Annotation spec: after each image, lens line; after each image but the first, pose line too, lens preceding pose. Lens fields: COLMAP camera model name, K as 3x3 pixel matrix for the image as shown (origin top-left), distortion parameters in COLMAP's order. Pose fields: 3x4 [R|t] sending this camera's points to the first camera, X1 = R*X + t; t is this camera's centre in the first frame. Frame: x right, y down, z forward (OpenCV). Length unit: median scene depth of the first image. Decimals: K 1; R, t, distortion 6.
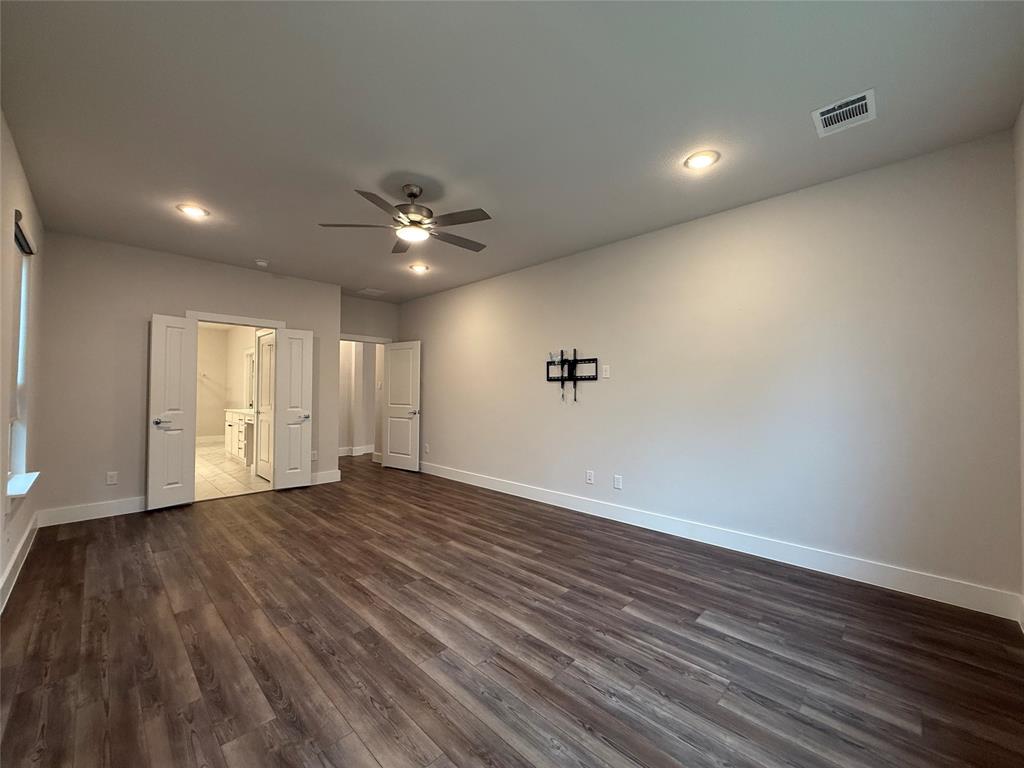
lens RADIAL K [[406.0, 0, 510.7], [0, 406.0, 384.5], [0, 0, 1]] dist [0.000976, -0.000321]
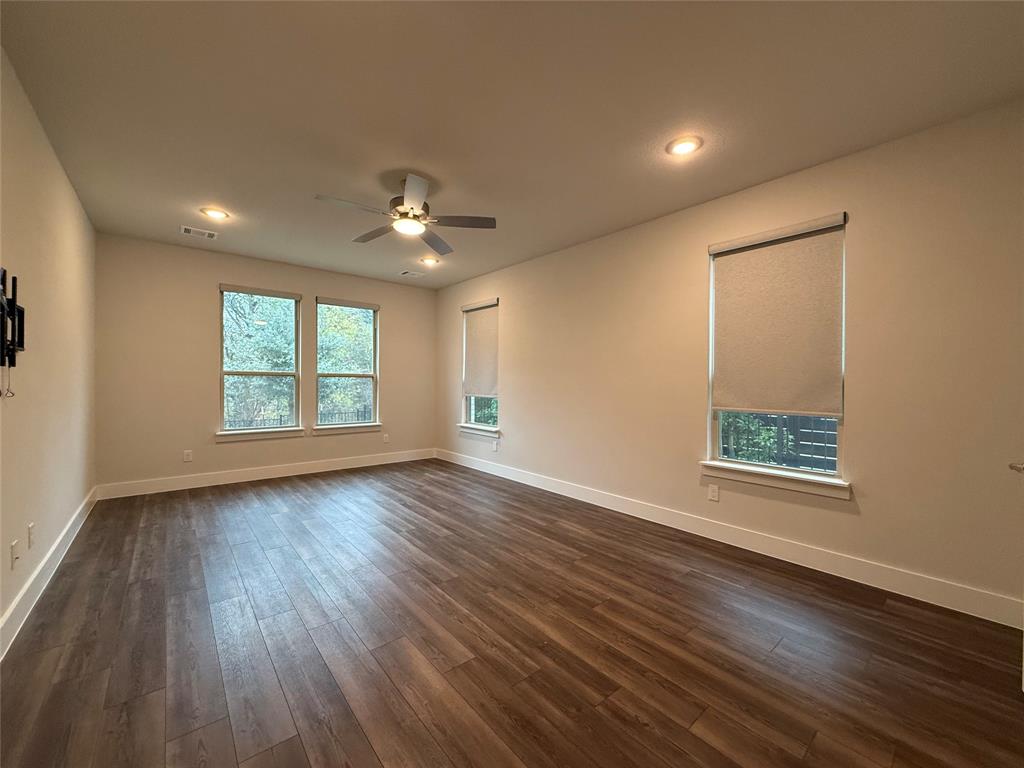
lens RADIAL K [[406.0, 0, 510.7], [0, 406.0, 384.5], [0, 0, 1]] dist [0.000976, -0.000321]
pose [[-0.995613, -0.013300, 0.092612, -0.608032], [-0.014168, 0.999862, -0.008722, 0.032596], [-0.092483, -0.009996, -0.995664, 2.032685]]
